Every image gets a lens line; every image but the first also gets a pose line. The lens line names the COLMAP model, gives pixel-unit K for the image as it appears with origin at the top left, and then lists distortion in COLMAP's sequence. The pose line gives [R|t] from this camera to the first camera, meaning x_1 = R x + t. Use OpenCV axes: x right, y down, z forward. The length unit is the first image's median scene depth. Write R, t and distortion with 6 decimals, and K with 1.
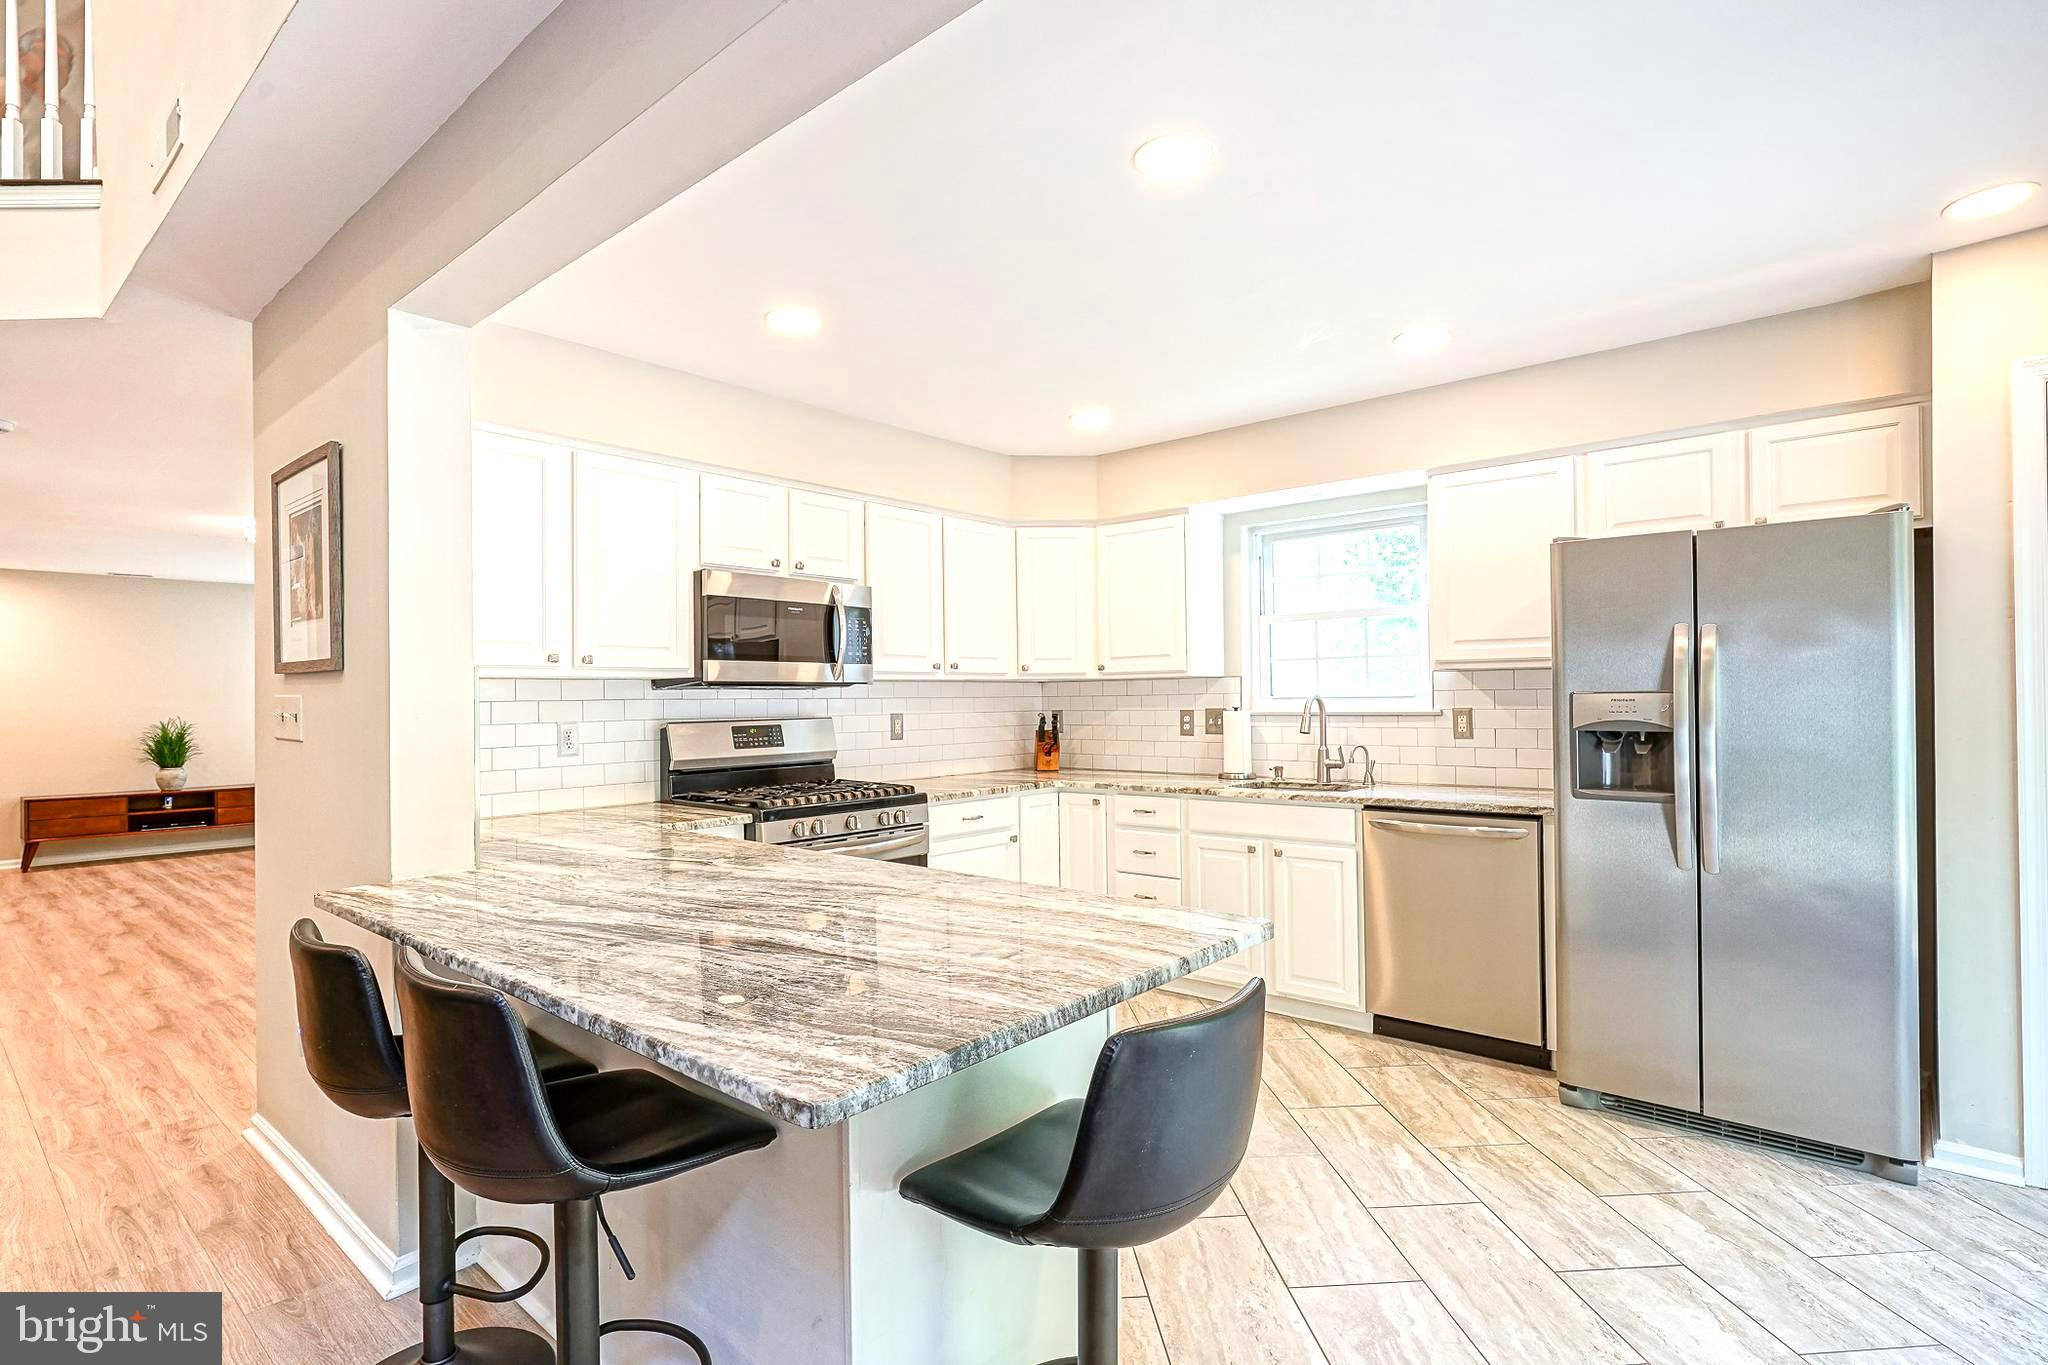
lens RADIAL K [[1000.8, 0, 1026.6], [0, 1000.8, 702.7], [0, 0, 1]] dist [-0.007710, 0.006569]
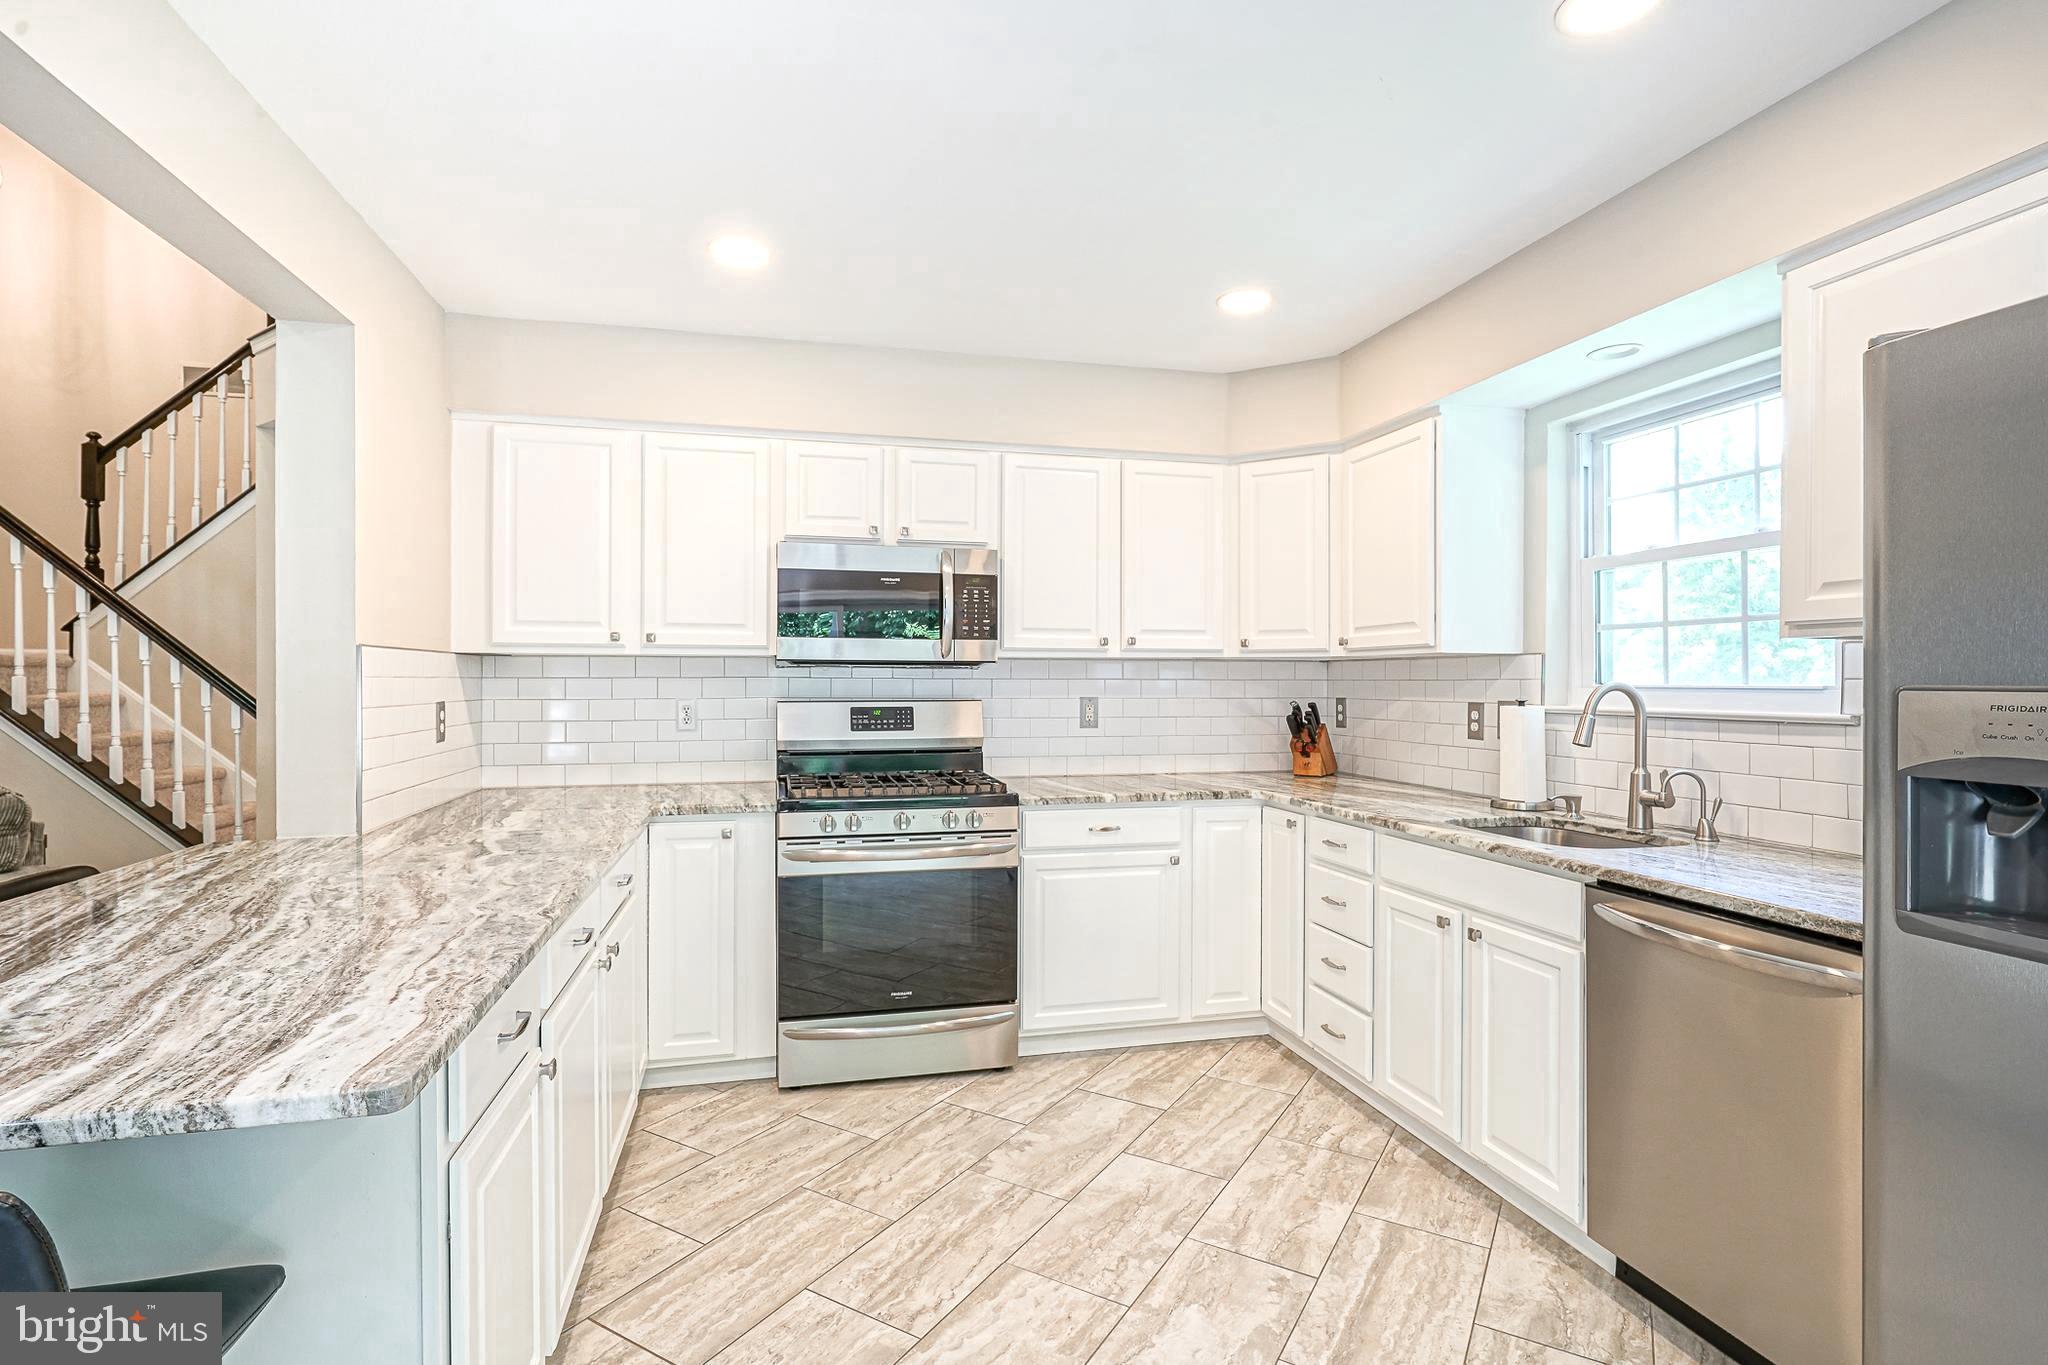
lens RADIAL K [[983.0, 0, 1030.3], [0, 983.0, 693.3], [0, 0, 1]] dist [-0.004326, 0.000345]
pose [[0.815395, 0.021440, -0.578509, 0.349338], [-0.014628, 0.999758, 0.016433, -0.006483], [0.578721, -0.004937, 0.815511, 0.312753]]
